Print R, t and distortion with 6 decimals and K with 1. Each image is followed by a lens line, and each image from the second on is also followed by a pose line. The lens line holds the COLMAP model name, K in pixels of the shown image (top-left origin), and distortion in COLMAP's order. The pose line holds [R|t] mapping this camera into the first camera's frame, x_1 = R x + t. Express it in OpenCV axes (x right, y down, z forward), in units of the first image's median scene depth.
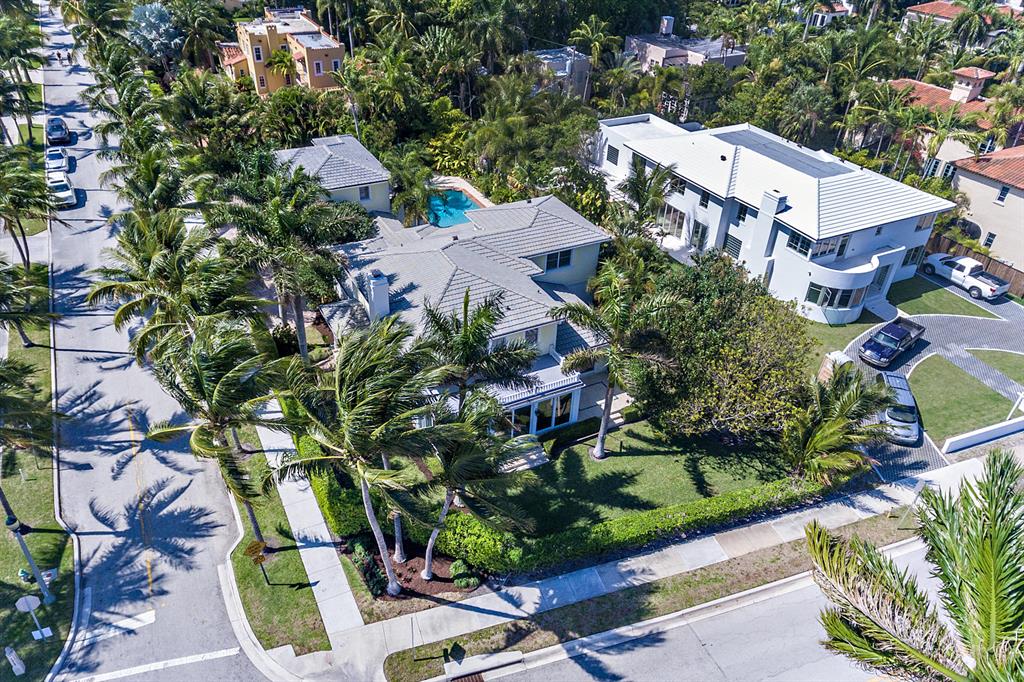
lens RADIAL K [[744.1, 0, 500.6], [0, 744.1, 343.5], [0, 0, 1]] dist [0.026911, 0.001729]
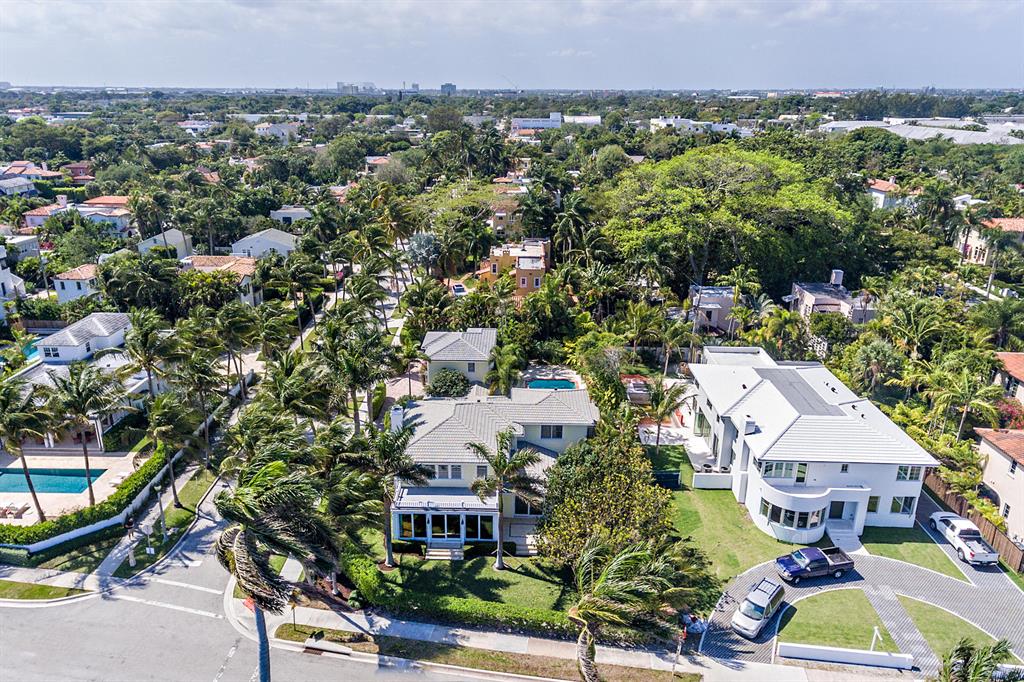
lens RADIAL K [[744.1, 0, 500.6], [0, 744.1, 343.5], [0, 0, 1]] dist [0.026911, 0.001729]
pose [[0.876561, 0.139299, -0.460692, 0.516595], [-0.254650, 0.946475, -0.198338, 0.023900], [0.408405, 0.291171, 0.865115, -0.223013]]
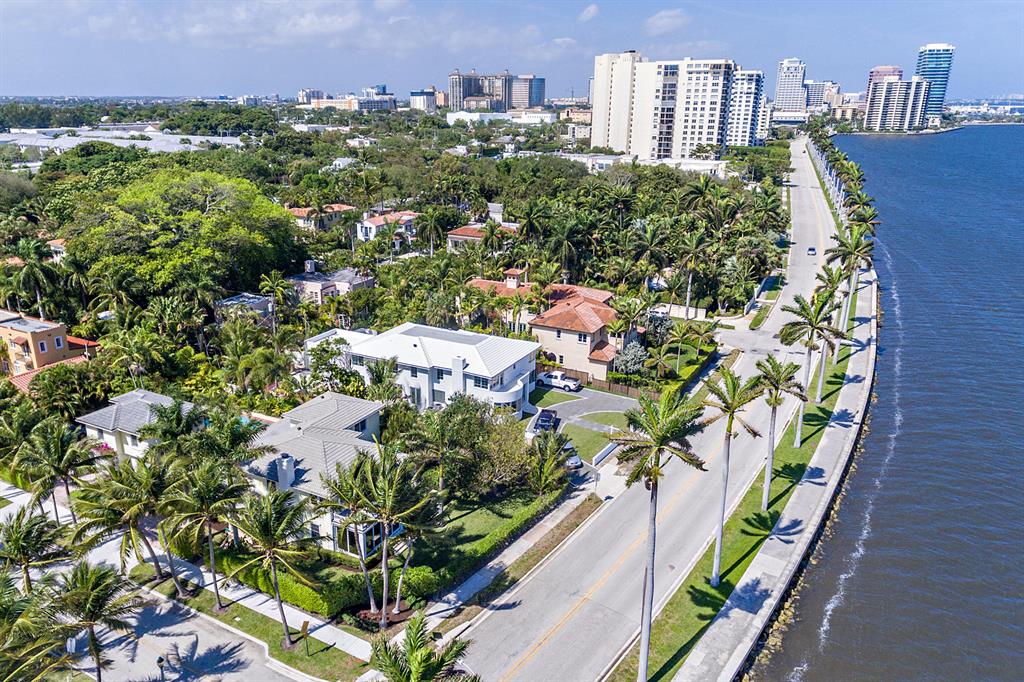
lens RADIAL K [[744.1, 0, 500.6], [0, 744.1, 343.5], [0, 0, 1]] dist [0.026911, 0.001729]
pose [[0.819373, -0.200386, 0.537097, -0.414414], [0.331511, 0.929997, -0.158766, 0.060207], [-0.467684, 0.308142, 0.828444, -0.406560]]
